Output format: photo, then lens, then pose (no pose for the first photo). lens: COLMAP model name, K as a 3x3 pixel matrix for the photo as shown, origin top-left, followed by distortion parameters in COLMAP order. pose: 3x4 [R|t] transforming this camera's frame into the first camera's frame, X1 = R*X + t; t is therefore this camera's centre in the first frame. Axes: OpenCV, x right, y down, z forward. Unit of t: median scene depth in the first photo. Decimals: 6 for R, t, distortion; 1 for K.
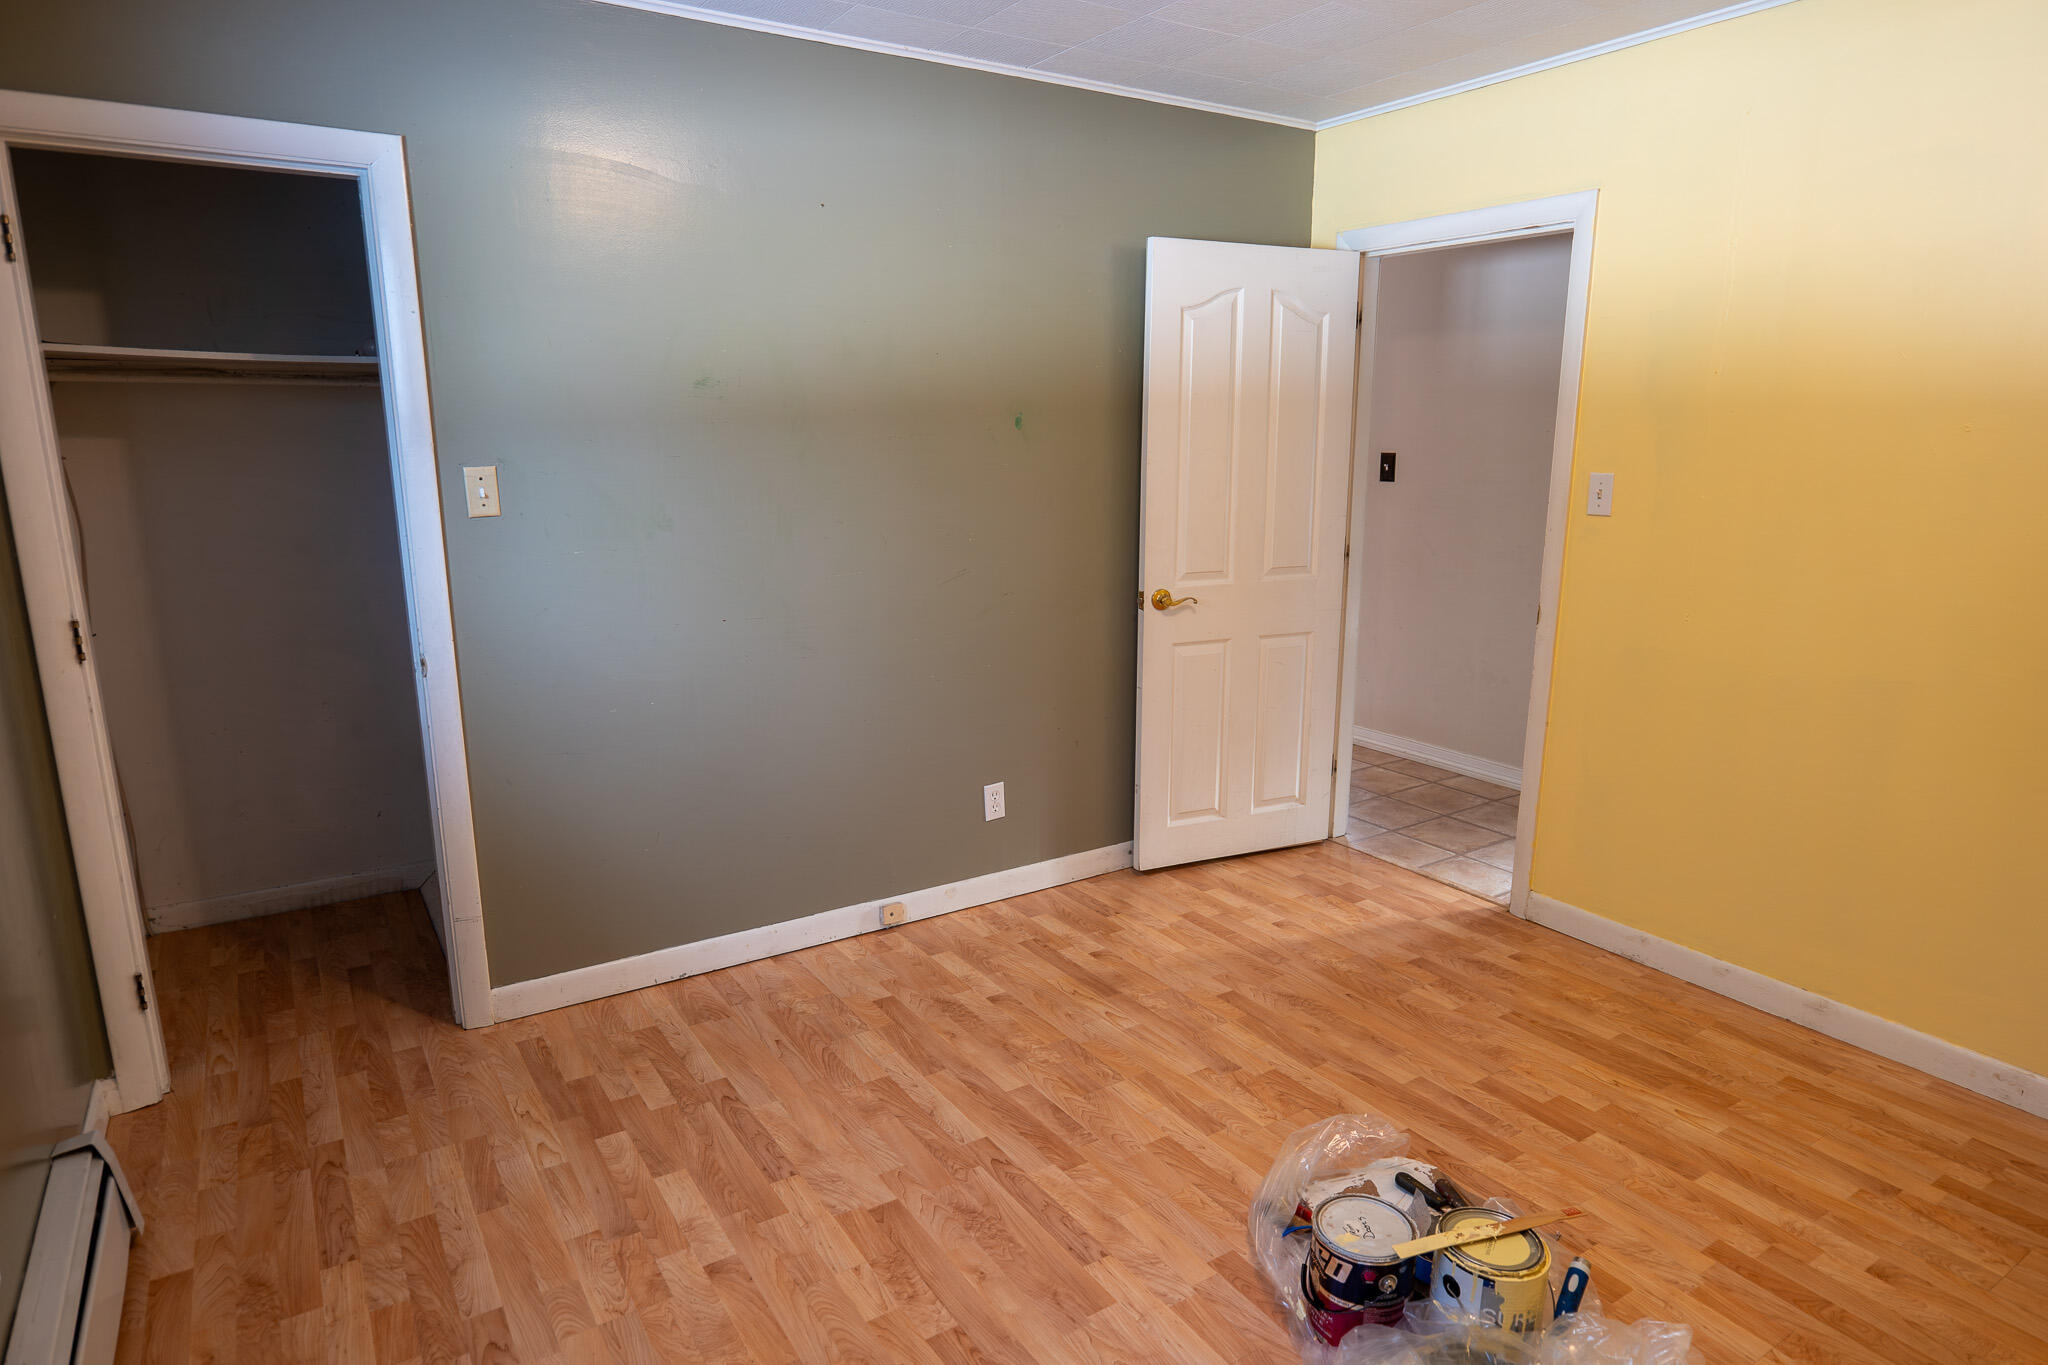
lens RADIAL K [[1198.2, 0, 1024.0], [0, 1198.2, 682.5], [0, 0, 1]] dist [0.003957, 0.000951]
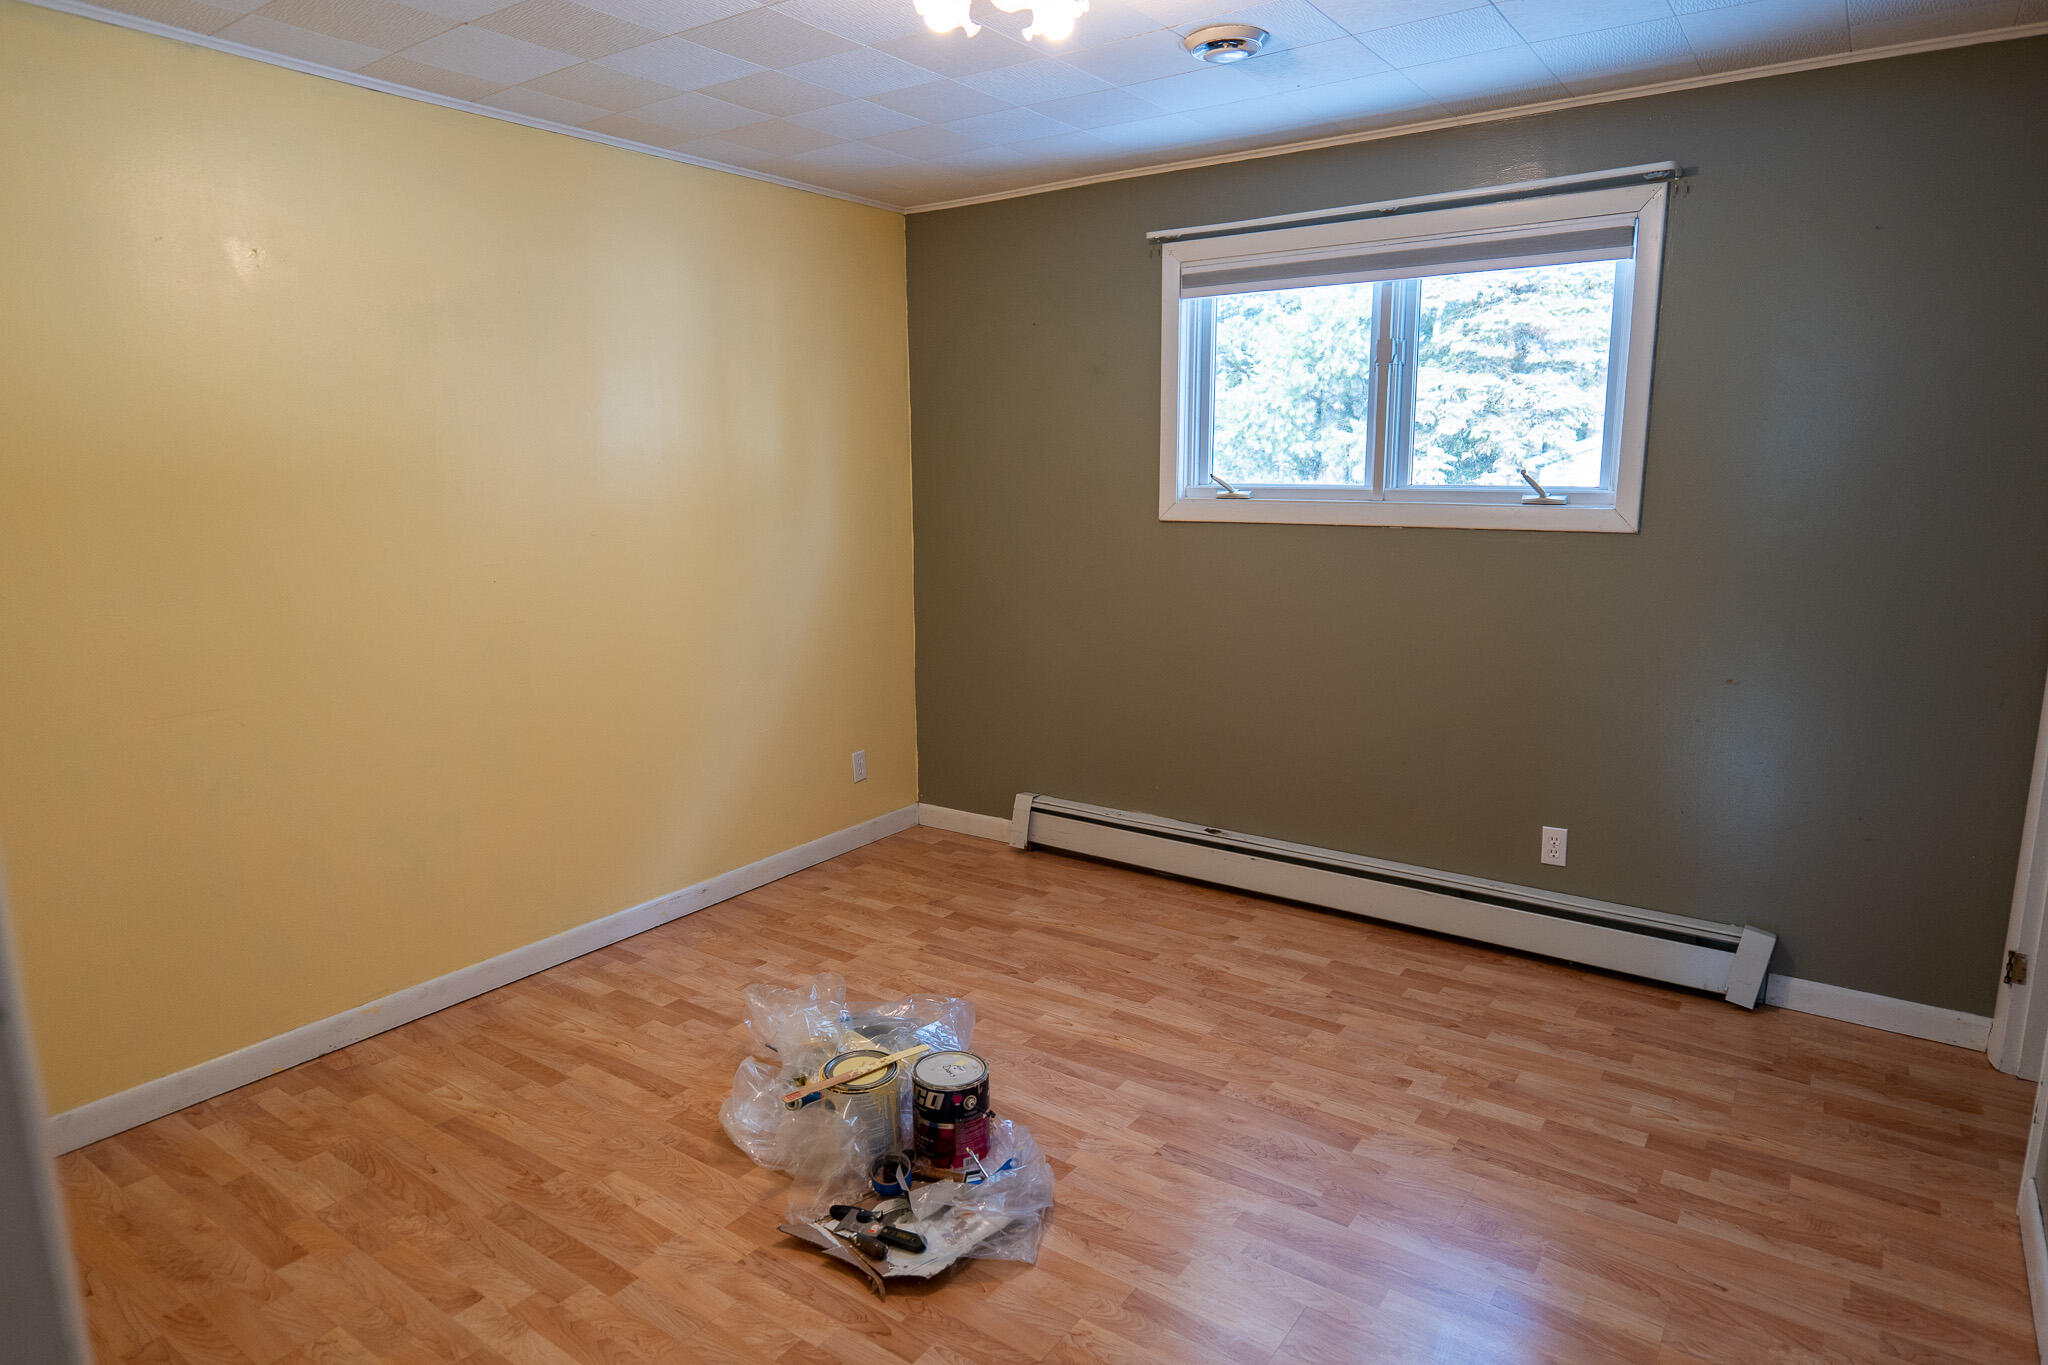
lens RADIAL K [[1198.2, 0, 1024.0], [0, 1198.2, 682.5], [0, 0, 1]] dist [0.003957, 0.000951]
pose [[-0.926791, 0.071598, -0.368689, 0.567952], [-0.076379, 0.925217, 0.371671, -0.374086], [0.367728, 0.372621, -0.852015, 1.703223]]
